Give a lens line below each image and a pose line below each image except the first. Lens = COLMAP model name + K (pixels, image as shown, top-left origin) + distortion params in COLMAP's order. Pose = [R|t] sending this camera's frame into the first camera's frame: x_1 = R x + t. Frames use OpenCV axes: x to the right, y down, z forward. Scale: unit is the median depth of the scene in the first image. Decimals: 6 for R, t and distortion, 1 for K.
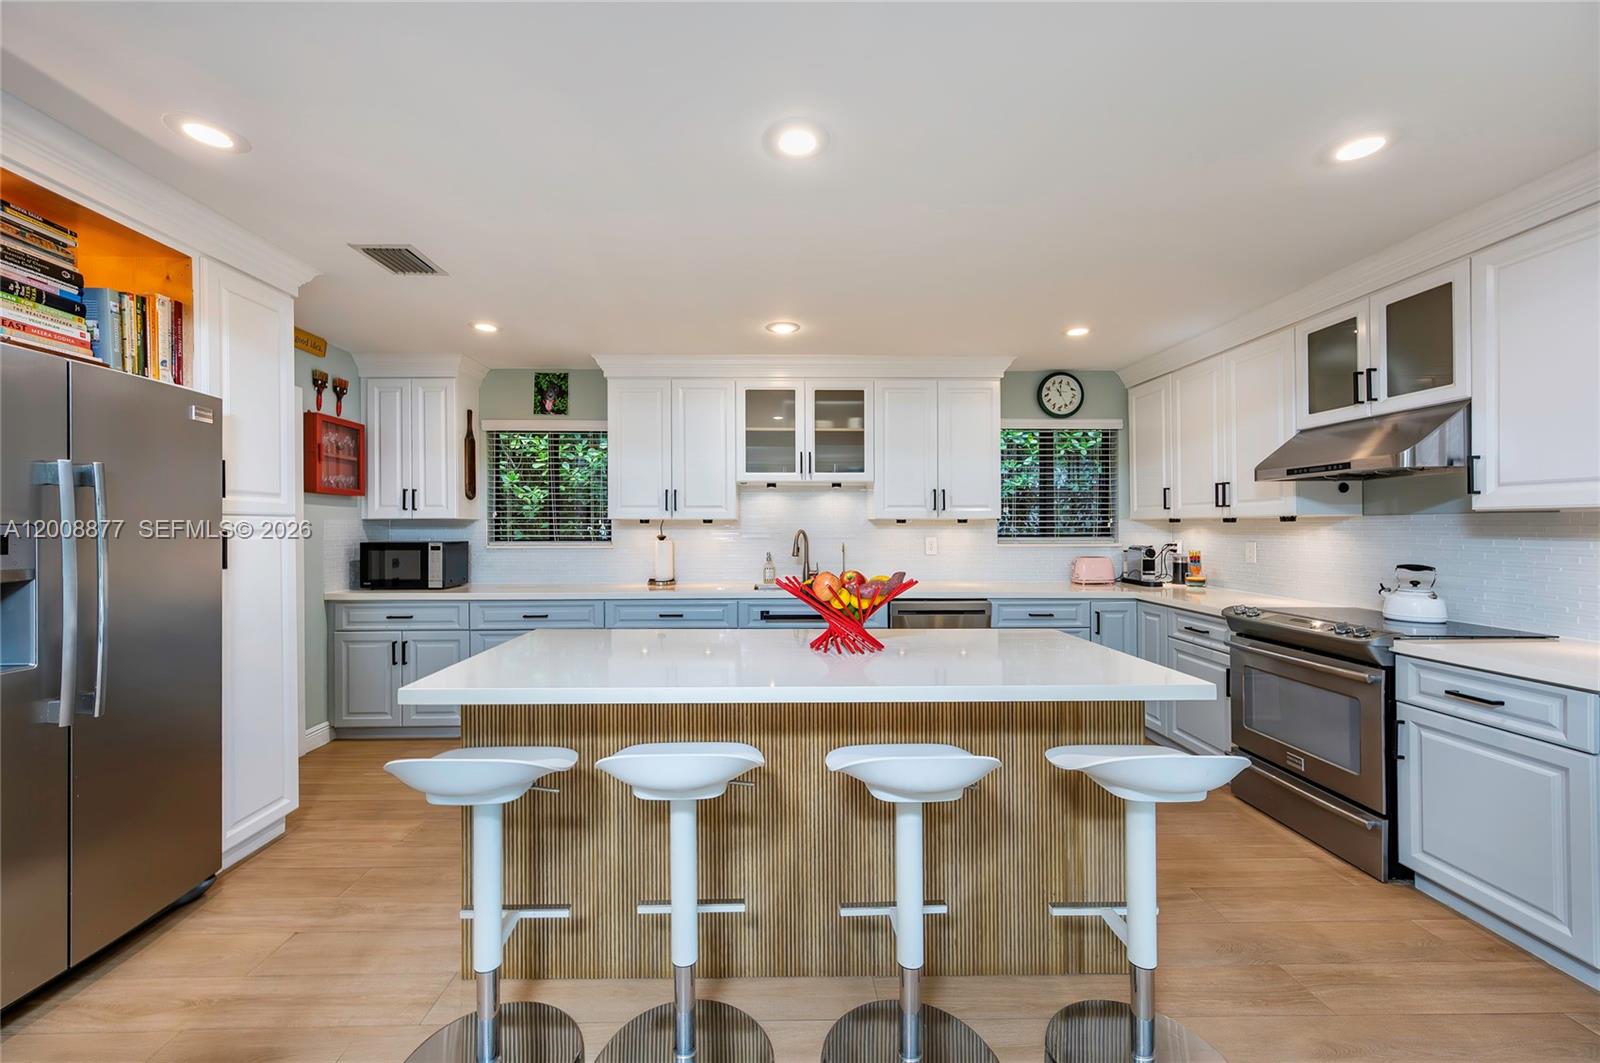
lens RADIAL K [[633.2, 0, 781.1], [0, 633.2, 530.8], [0, 0, 1]] dist [-0.001478, 0.000833]
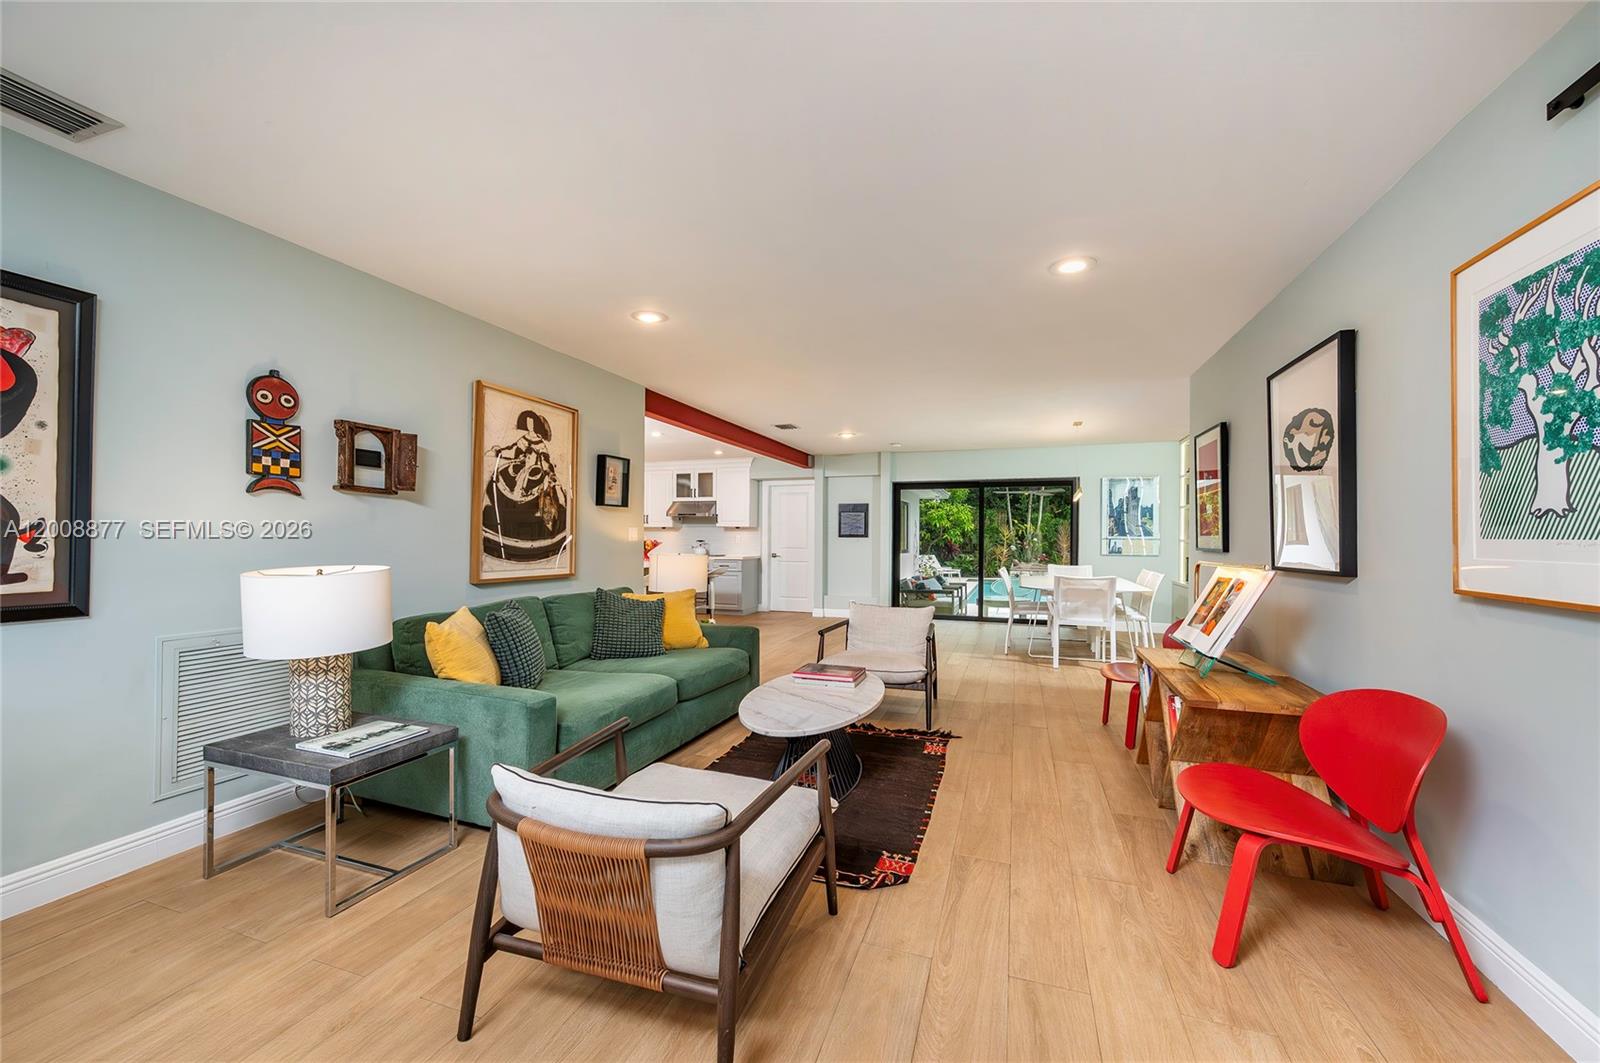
lens RADIAL K [[633.2, 0, 797.6], [0, 633.2, 545.1], [0, 0, 1]] dist [-0.001478, 0.000833]
pose [[0.322667, -0.003212, 0.946507, -1.619105], [-0.009850, 0.999929, 0.006751, 0.032900], [-0.946461, -0.011501, 0.322612, -0.533532]]
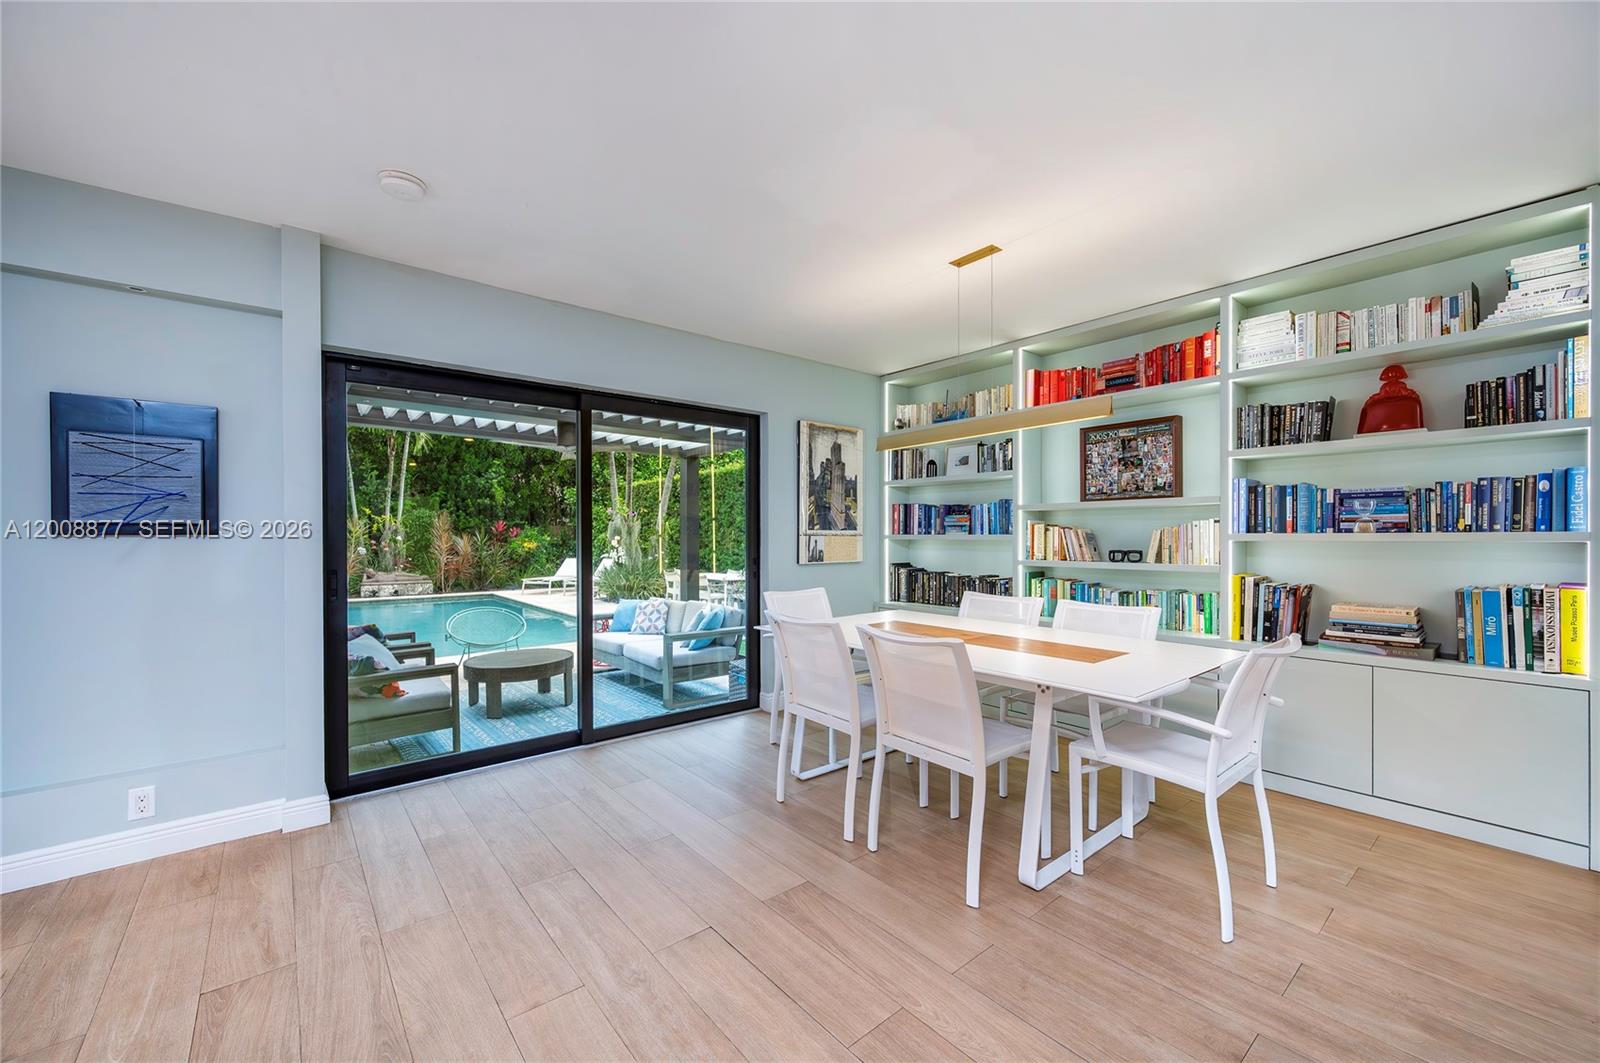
lens RADIAL K [[633.2, 0, 768.0], [0, 633.2, 541.1], [0, 0, 1]] dist [-0.001478, 0.000833]
pose [[-0.629911, 0.001856, 0.776665, -0.187661], [0.005337, 0.999984, 0.001939, 0.025606], [-0.776649, 0.005366, -0.629911, -0.066379]]
